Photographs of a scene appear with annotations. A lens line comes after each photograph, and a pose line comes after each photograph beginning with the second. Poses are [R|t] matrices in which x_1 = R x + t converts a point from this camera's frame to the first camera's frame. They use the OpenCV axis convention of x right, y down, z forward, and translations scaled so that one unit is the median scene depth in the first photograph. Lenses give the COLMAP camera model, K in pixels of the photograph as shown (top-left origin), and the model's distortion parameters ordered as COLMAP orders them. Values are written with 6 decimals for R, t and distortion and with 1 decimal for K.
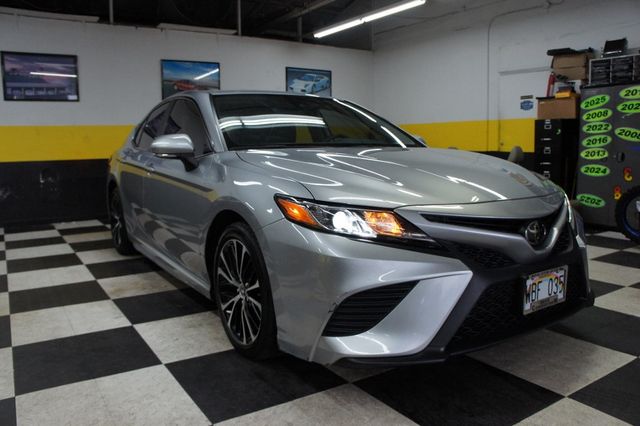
lens RADIAL K [[507.8, 0, 320.0], [0, 507.8, 213.0], [0, 0, 1]] dist [-0.198524, 0.155082]
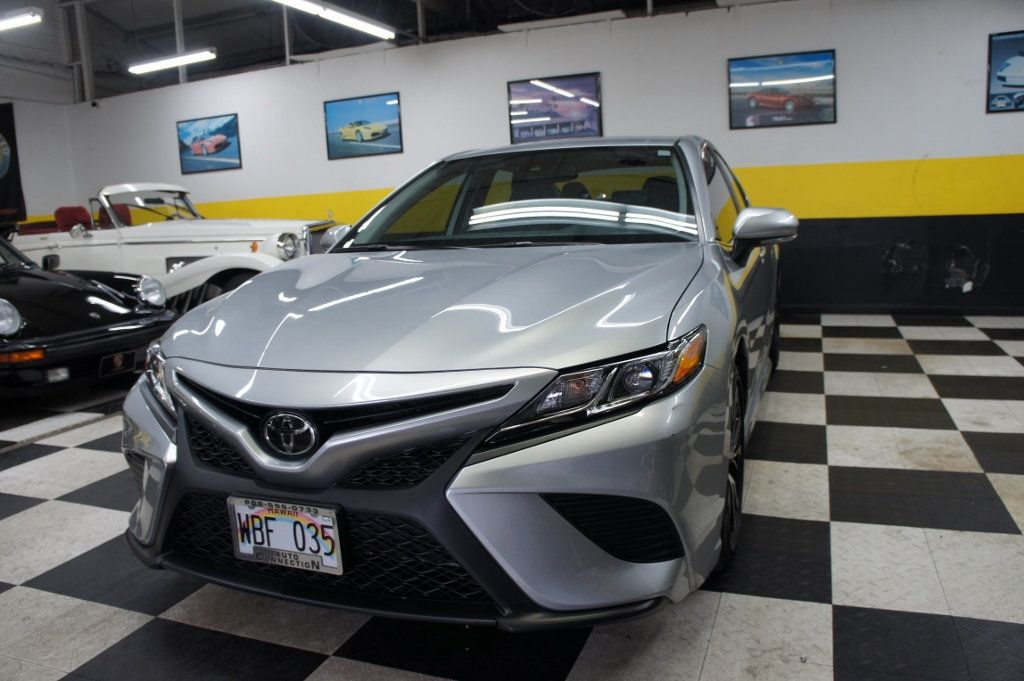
lens RADIAL K [[804.5, 0, 507.7], [0, 804.5, 337.8], [0, 0, 1]] dist [-0.183403, 0.135783]
pose [[0.582703, 0.117892, -0.804088, 0.426405], [-0.059701, 0.992958, 0.102320, -0.069707], [0.810489, -0.011618, 0.585639, 0.277622]]
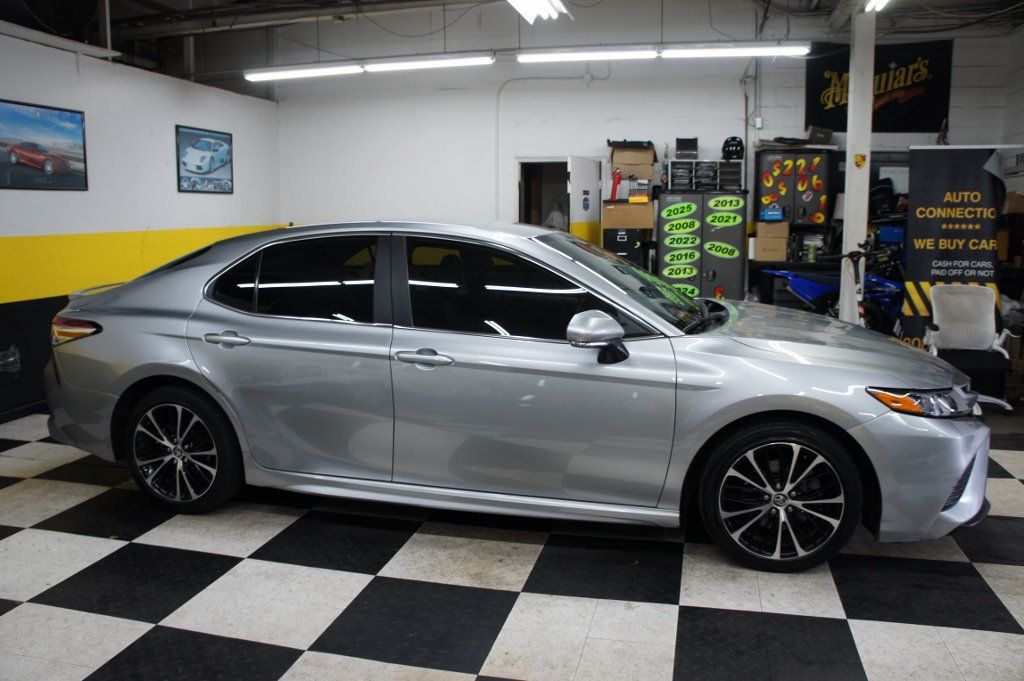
lens RADIAL K [[804.5, 0, 507.7], [0, 804.5, 337.8], [0, 0, 1]] dist [-0.183403, 0.135783]
pose [[0.734418, -0.094820, 0.672041, -0.597630], [0.083233, 0.995301, 0.049472, -0.100655], [-0.673574, 0.019603, 0.738859, 0.172266]]
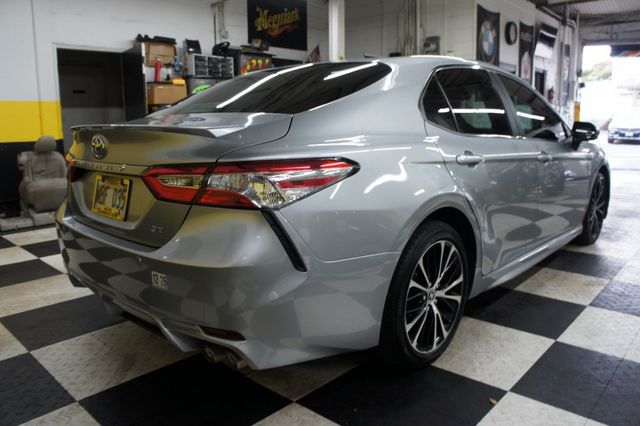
lens RADIAL K [[502.8, 0, 317.3], [0, 502.8, 211.3], [0, 0, 1]] dist [-0.183403, 0.135783]
pose [[-0.234797, -0.162766, 0.958320, -0.694886], [0.138276, 0.970262, 0.198673, -0.142106], [-0.962159, 0.179161, -0.205308, 1.012578]]
